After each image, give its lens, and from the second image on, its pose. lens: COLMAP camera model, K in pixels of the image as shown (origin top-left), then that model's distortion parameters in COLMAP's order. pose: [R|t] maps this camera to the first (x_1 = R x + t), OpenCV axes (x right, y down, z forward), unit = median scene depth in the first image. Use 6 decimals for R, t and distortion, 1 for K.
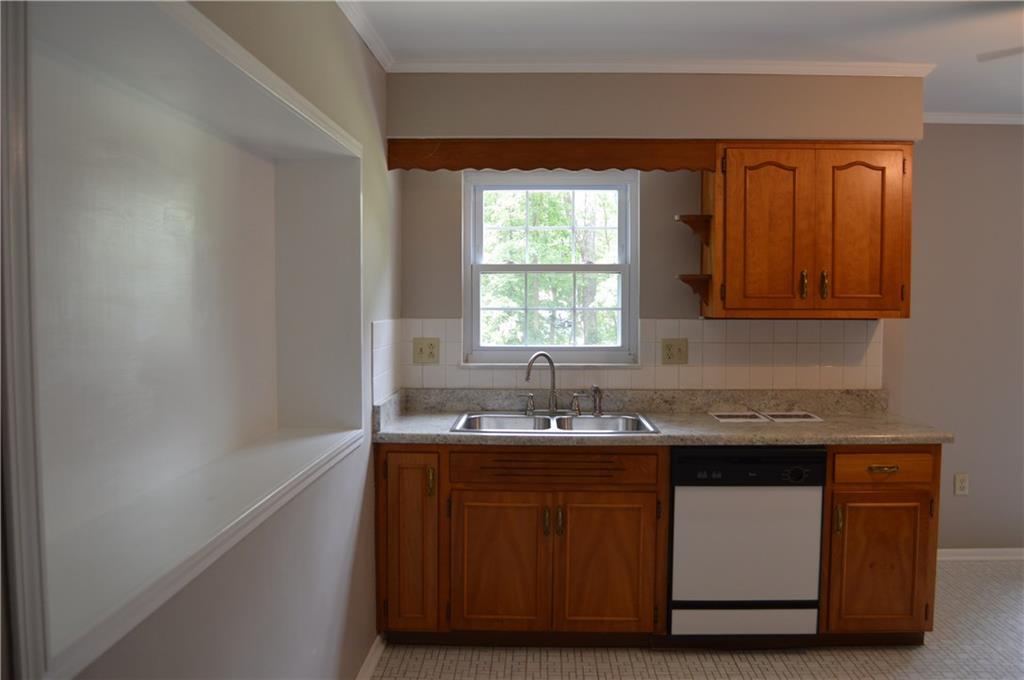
lens RADIAL K [[814.5, 0, 516.3], [0, 814.5, 339.0], [0, 0, 1]] dist [-0.099346, 0.045720]
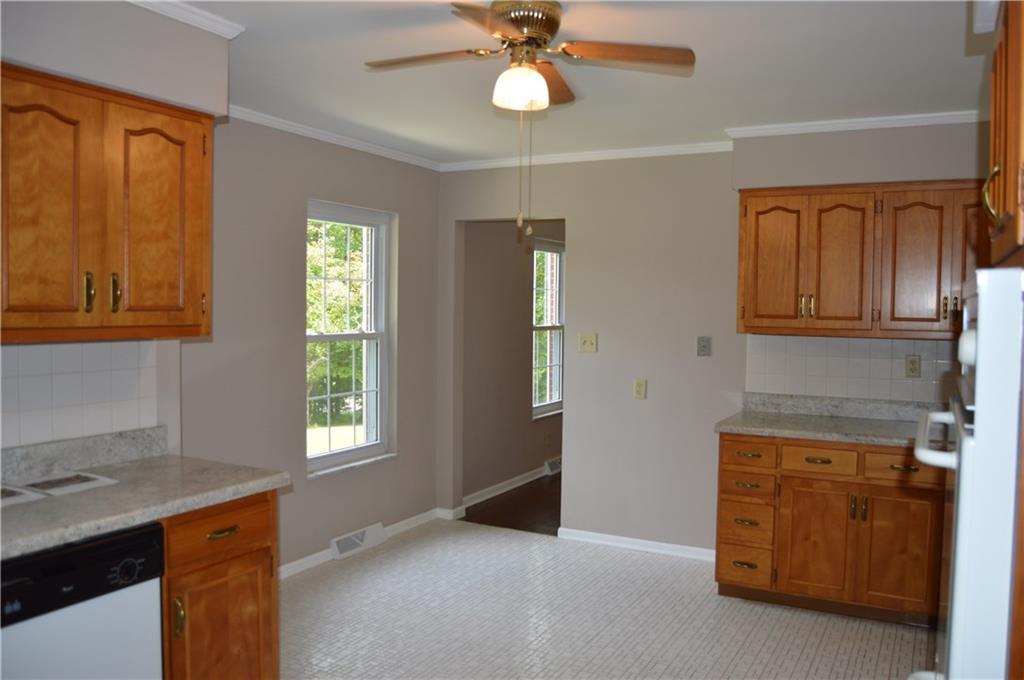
lens RADIAL K [[814.5, 0, 516.3], [0, 814.5, 339.0], [0, 0, 1]] dist [-0.099346, 0.045720]
pose [[0.439814, -0.032012, 0.897518, -0.096993], [0.033686, 0.999249, 0.019134, -0.027947], [-0.897457, 0.021819, 0.440562, 0.368824]]
